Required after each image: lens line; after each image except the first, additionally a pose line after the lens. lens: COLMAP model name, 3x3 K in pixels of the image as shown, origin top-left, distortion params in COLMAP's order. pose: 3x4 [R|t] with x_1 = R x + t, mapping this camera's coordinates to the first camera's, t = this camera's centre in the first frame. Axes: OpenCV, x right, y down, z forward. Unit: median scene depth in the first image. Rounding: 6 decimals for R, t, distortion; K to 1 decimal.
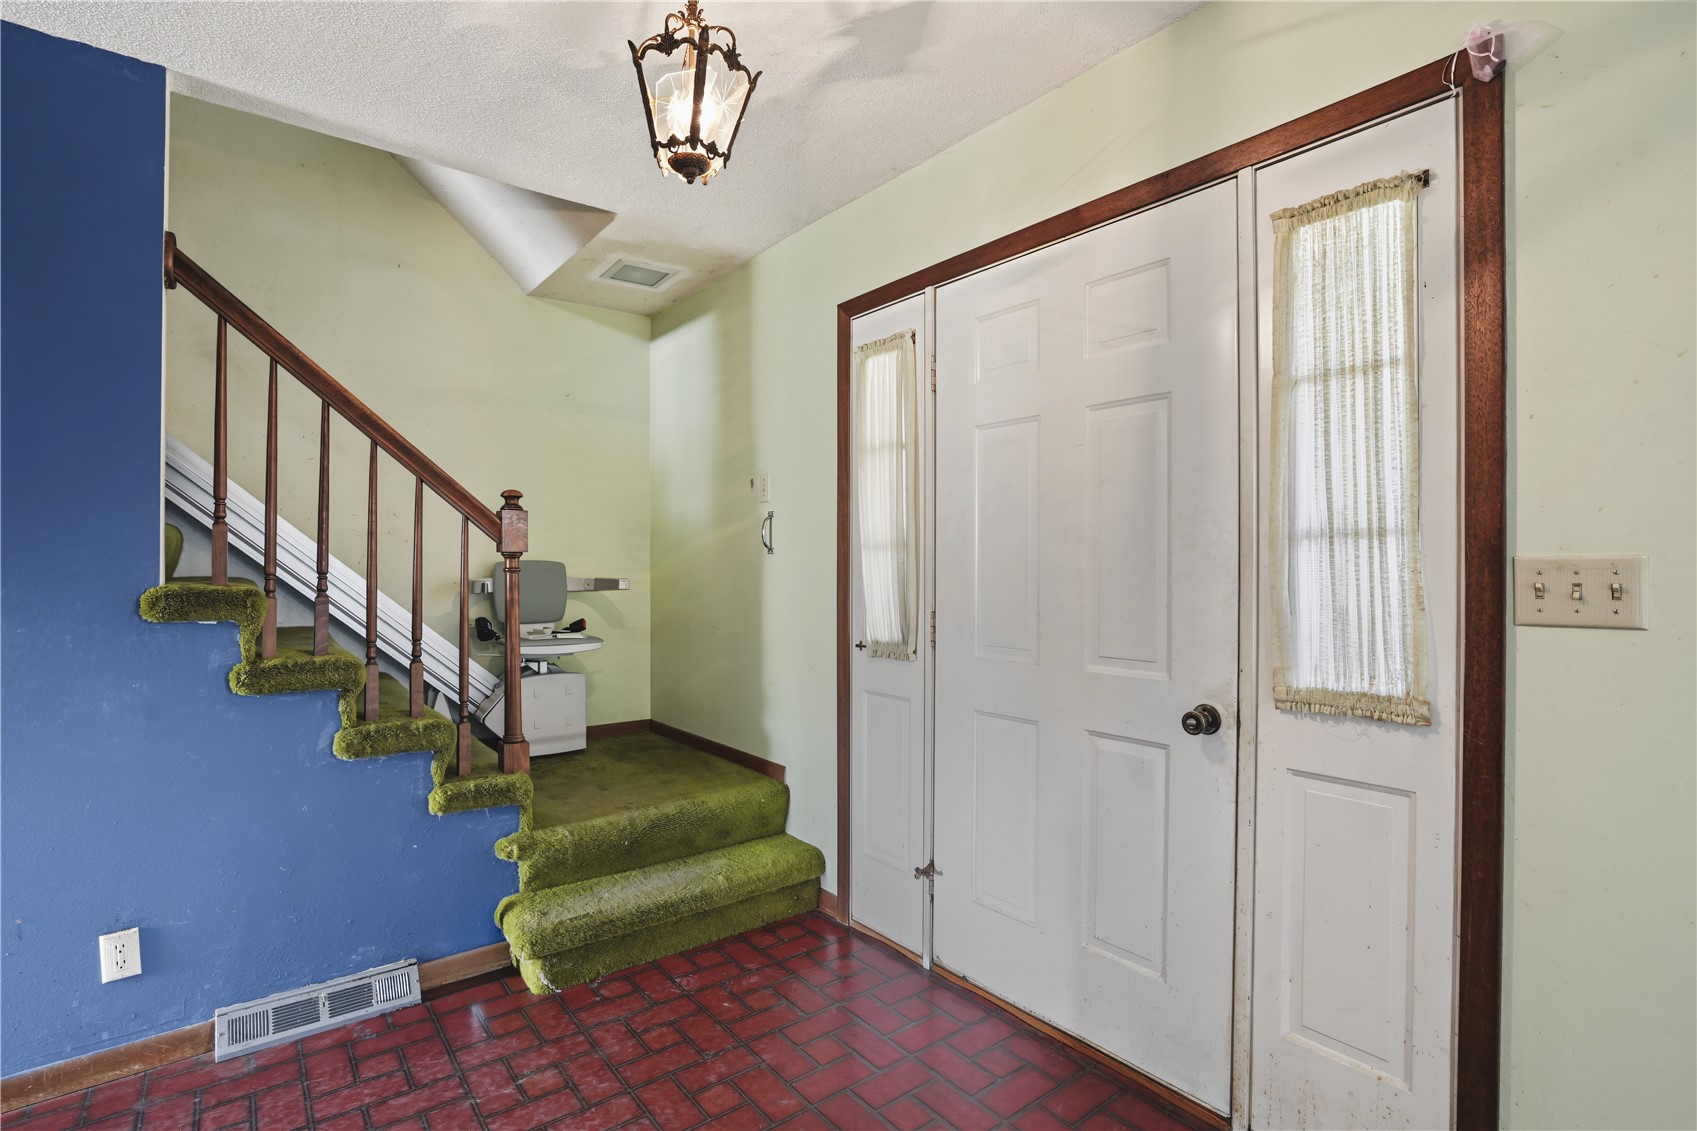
lens RADIAL K [[786.6, 0, 856.1], [0, 786.6, 564.9], [0, 0, 1]] dist [-0.028660, 0.002203]
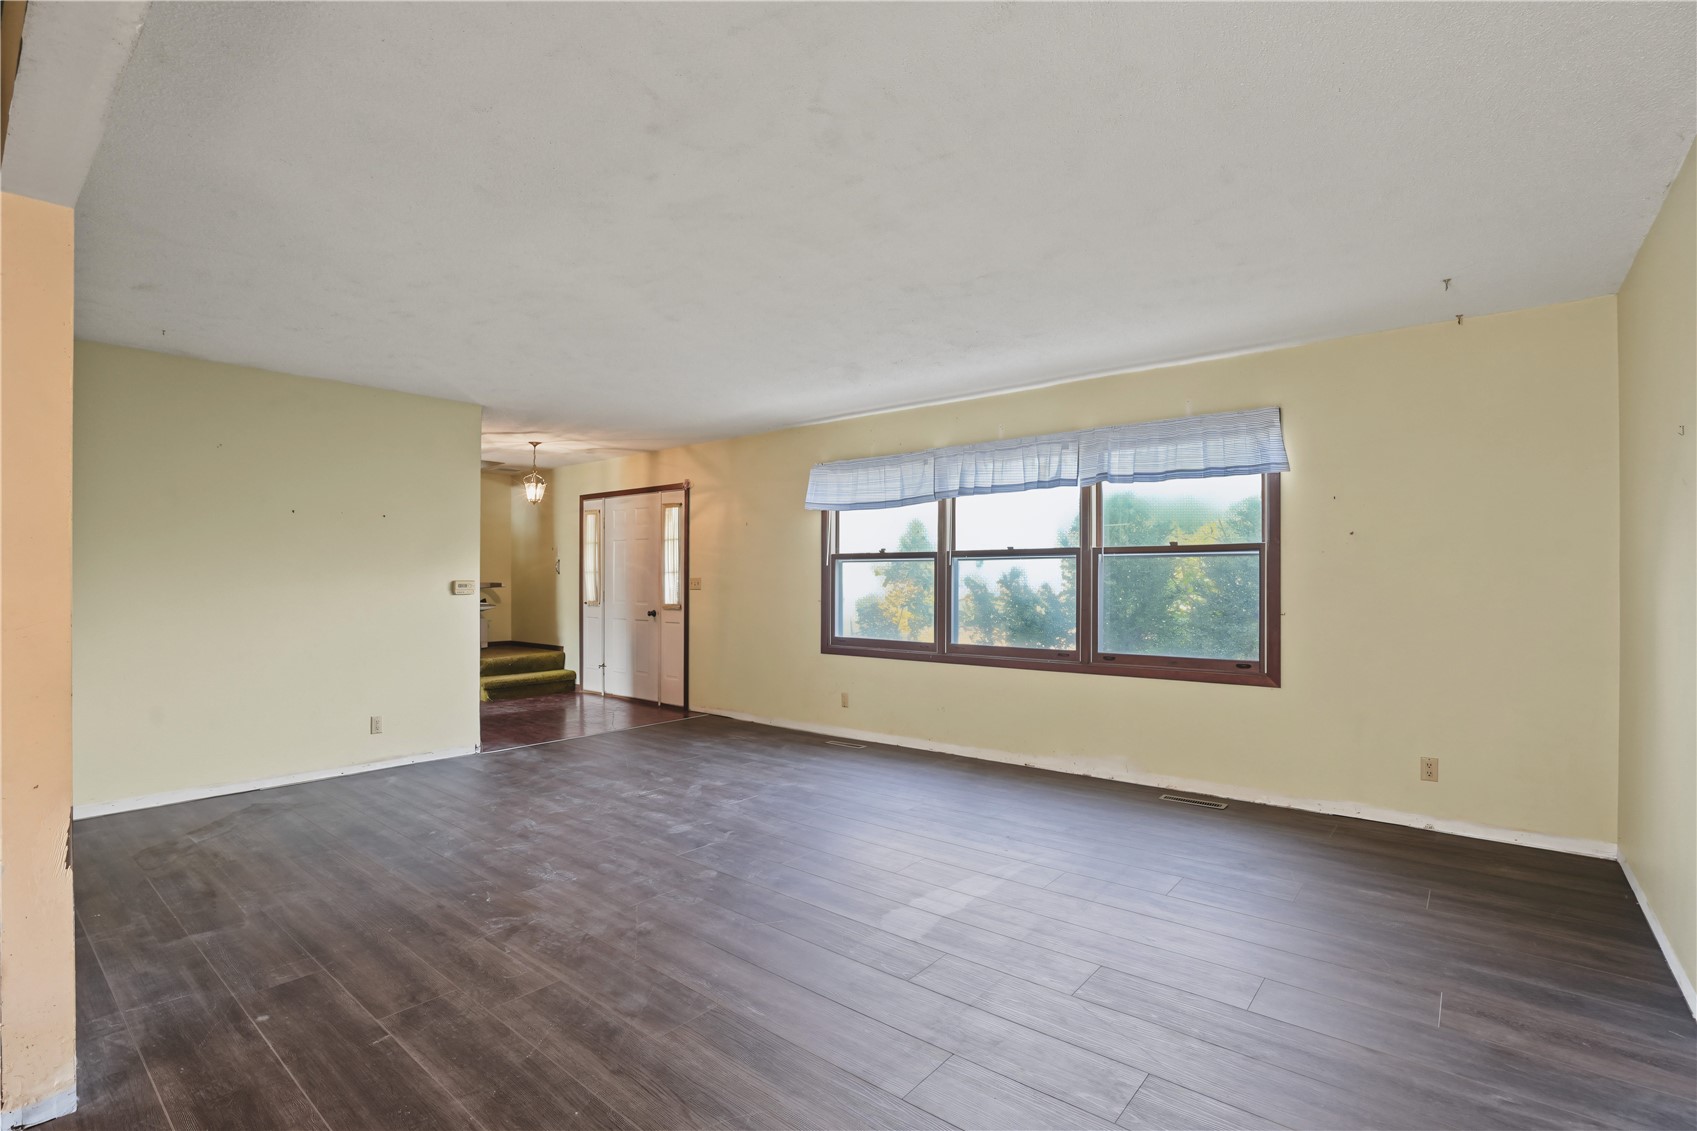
lens RADIAL K [[786.6, 0, 839.0], [0, 786.6, 577.2], [0, 0, 1]] dist [-0.028660, 0.002203]
pose [[0.982855, -0.000642, 0.184378, 0.450580], [-0.000234, 0.999989, 0.004730, -0.019749], [-0.184379, -0.004692, 0.982844, -2.445300]]
